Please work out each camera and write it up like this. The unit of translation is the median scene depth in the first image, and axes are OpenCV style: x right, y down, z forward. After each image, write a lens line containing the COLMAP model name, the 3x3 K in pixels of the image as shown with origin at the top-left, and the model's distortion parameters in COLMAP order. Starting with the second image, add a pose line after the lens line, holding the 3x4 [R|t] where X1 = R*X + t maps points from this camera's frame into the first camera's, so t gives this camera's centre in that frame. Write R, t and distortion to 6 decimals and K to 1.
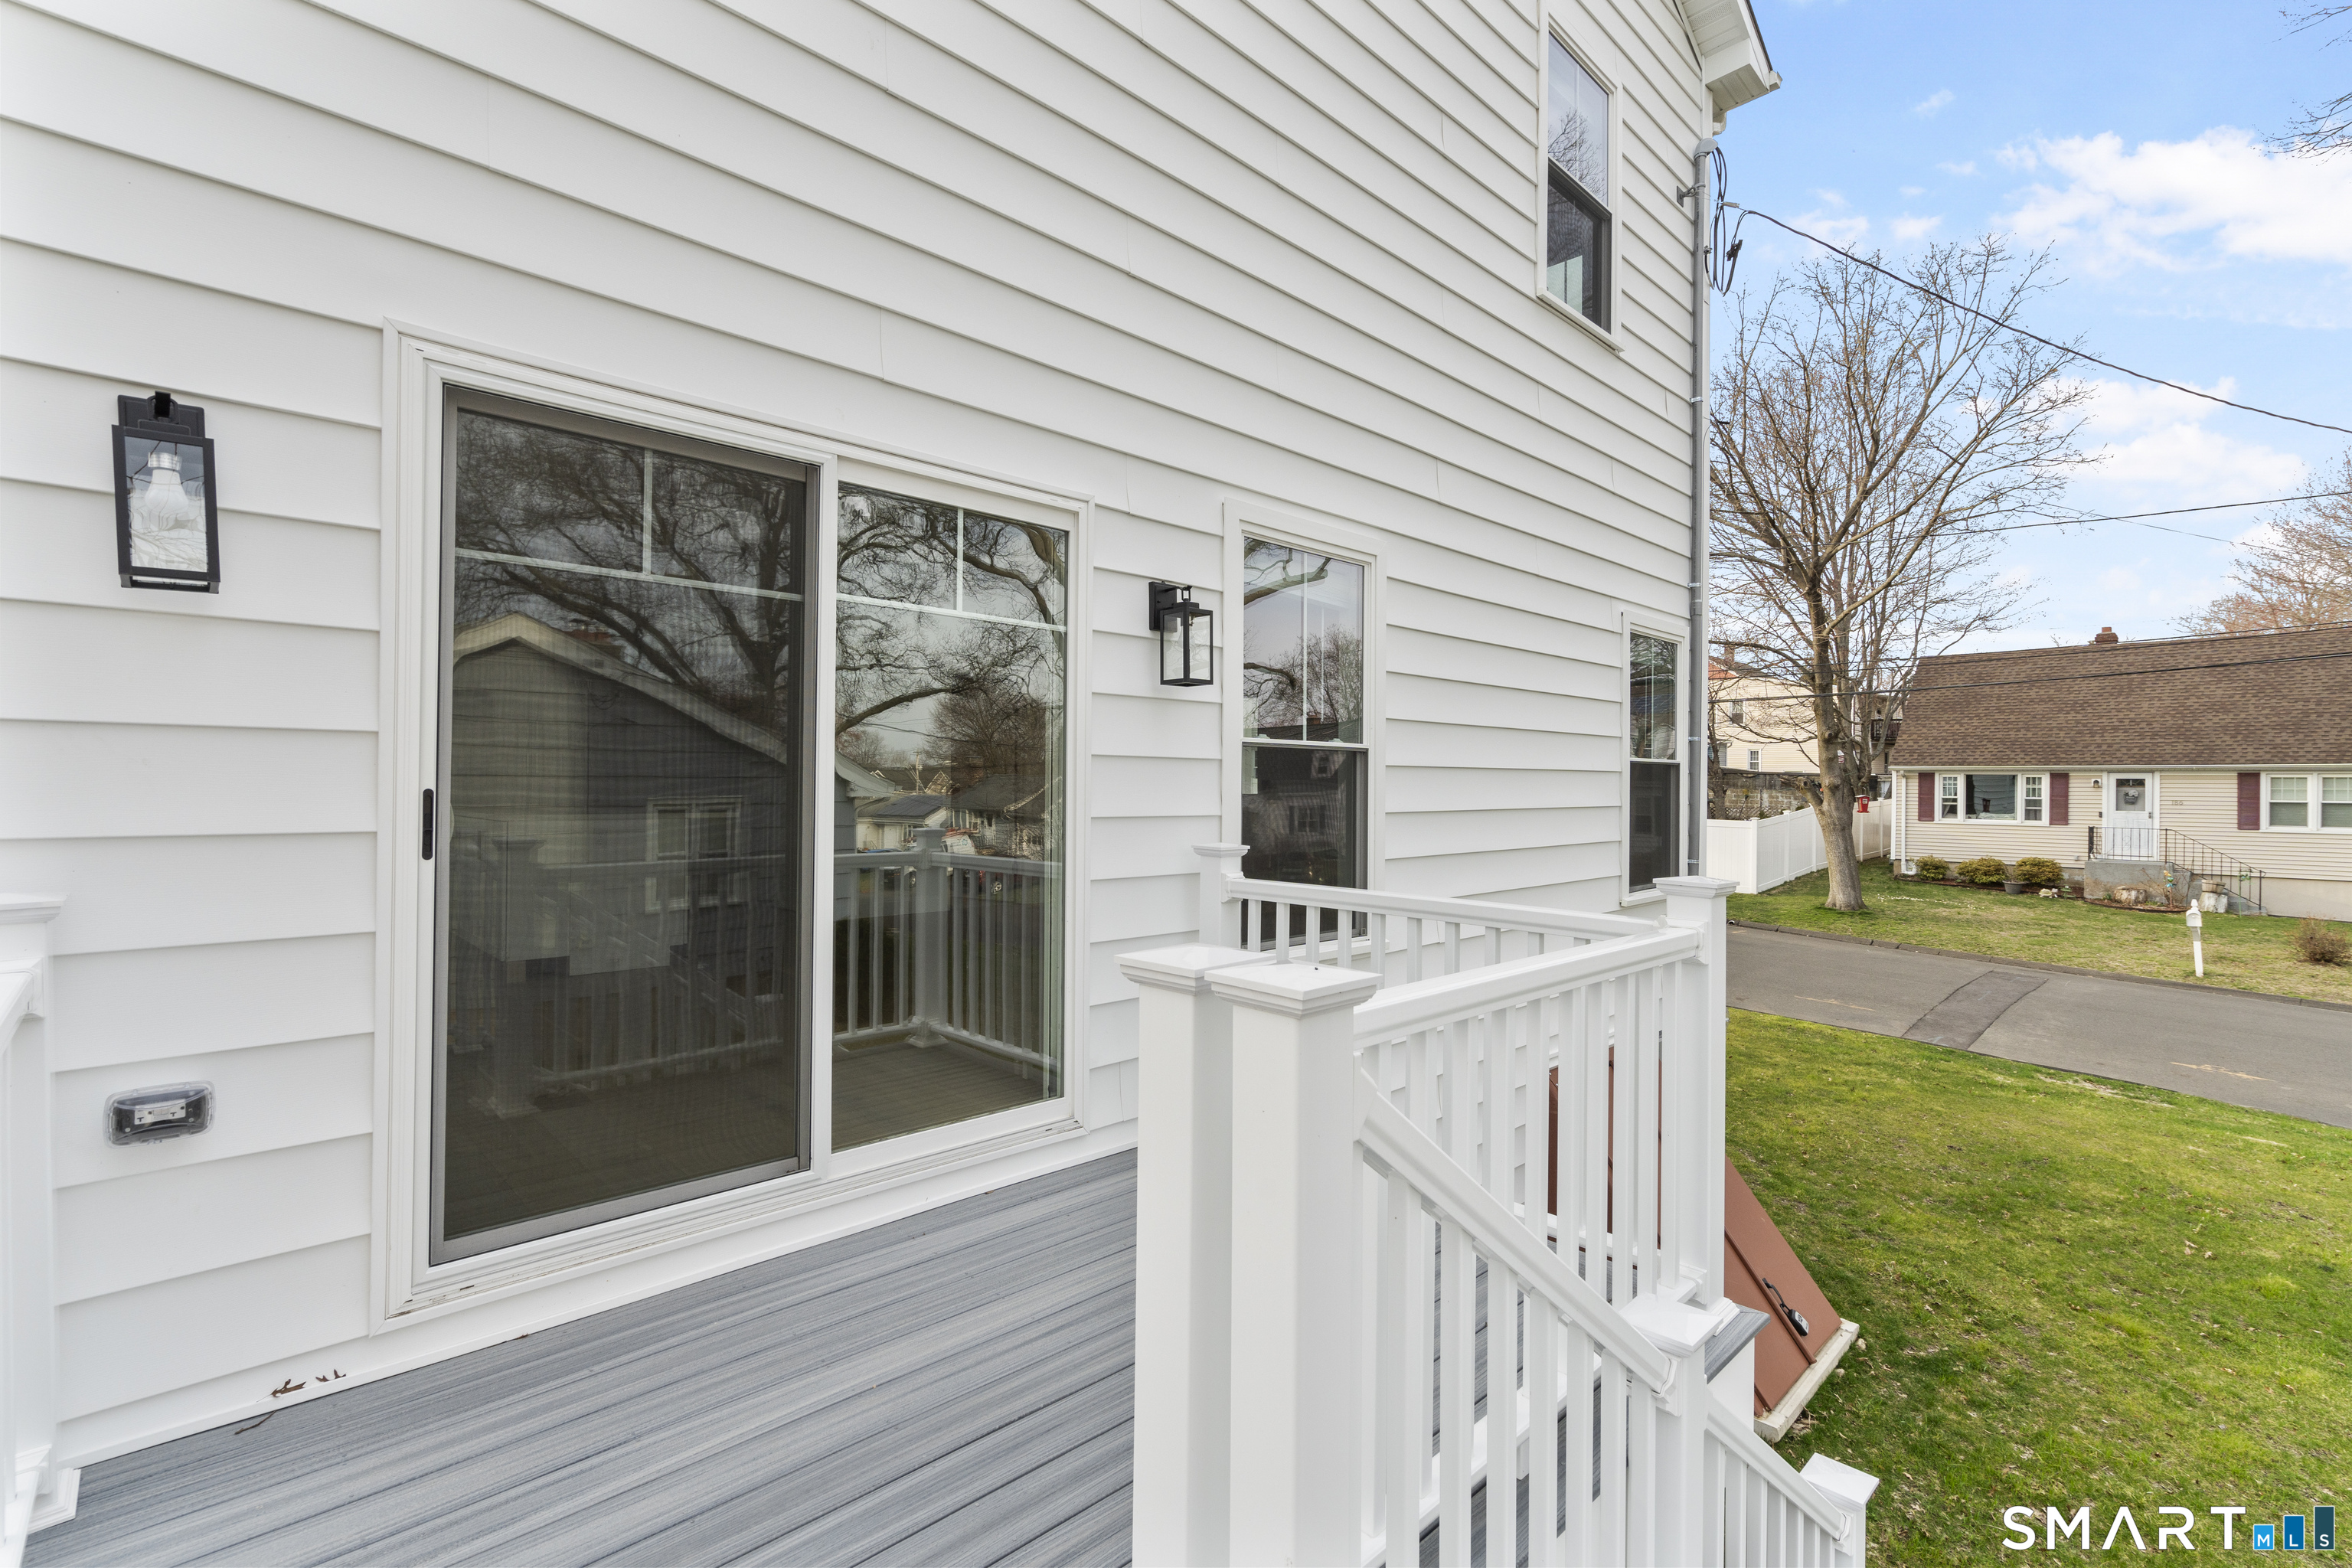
lens RADIAL K [[1052.9, 0, 1169.8], [0, 1052.9, 783.8], [0, 0, 1]] dist [-0.004962, 0.002638]
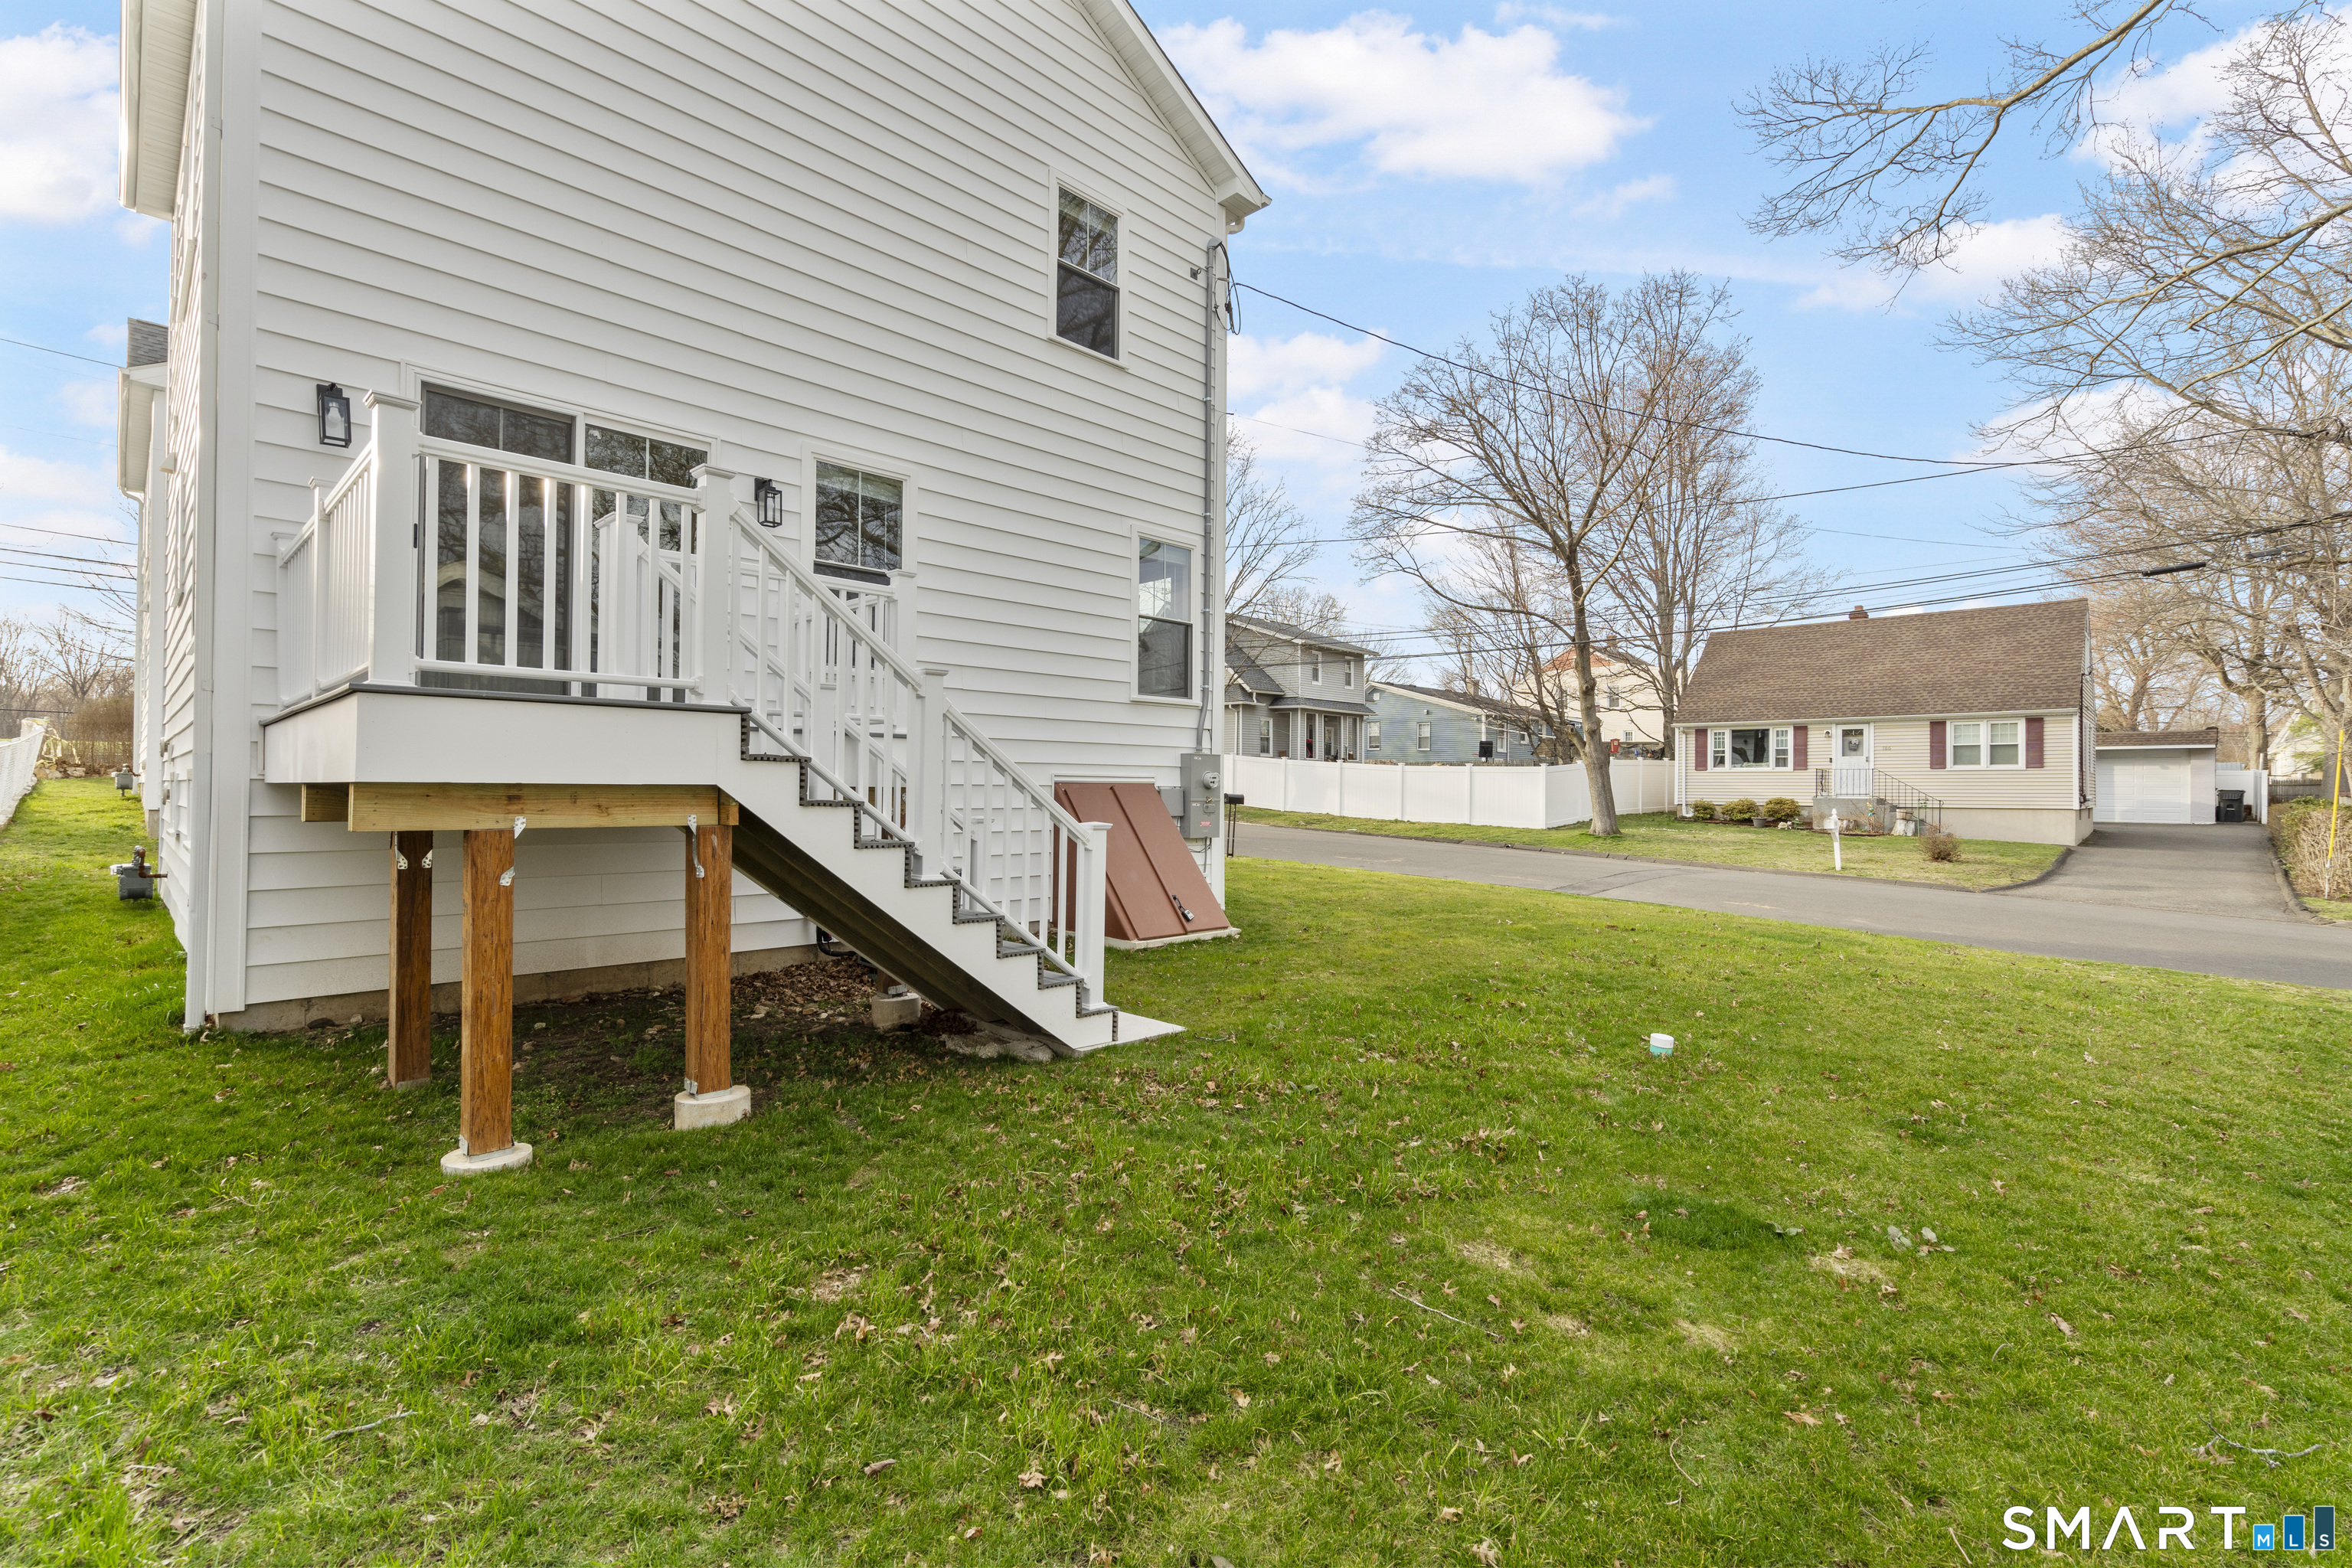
lens RADIAL K [[1052.9, 0, 1173.0], [0, 1052.9, 778.9], [0, 0, 1]] dist [-0.004962, 0.002638]
pose [[0.999121, -0.004067, 0.041714, 0.104183], [0.004440, 0.999951, -0.008864, 0.062386], [-0.041676, 0.009041, 0.999090, -0.164119]]
